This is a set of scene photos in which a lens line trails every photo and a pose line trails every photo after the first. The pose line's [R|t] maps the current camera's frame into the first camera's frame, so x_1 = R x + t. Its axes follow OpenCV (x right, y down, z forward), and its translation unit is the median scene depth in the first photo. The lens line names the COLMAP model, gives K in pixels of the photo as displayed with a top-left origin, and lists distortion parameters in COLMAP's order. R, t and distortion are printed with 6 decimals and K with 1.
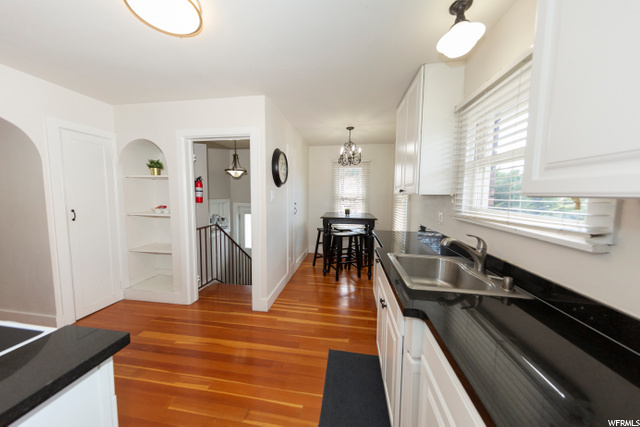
lens RADIAL K [[207.8, 0, 319.1], [0, 207.8, 211.8], [0, 0, 1]] dist [0.000435, -0.000012]
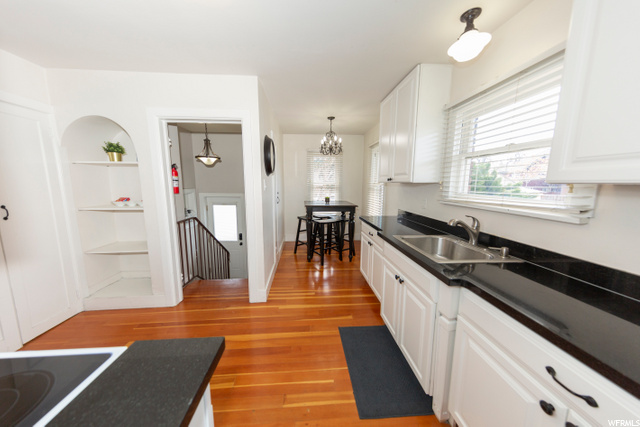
lens RADIAL K [[202.4, 0, 319.0], [0, 202.4, 212.1], [0, 0, 1]] dist [0.000720, 0.000043]
pose [[0.975544, -0.037613, 0.216560, -0.184990], [0.024930, 0.997826, 0.061002, -0.002040], [-0.218384, -0.054111, 0.974362, 0.020067]]
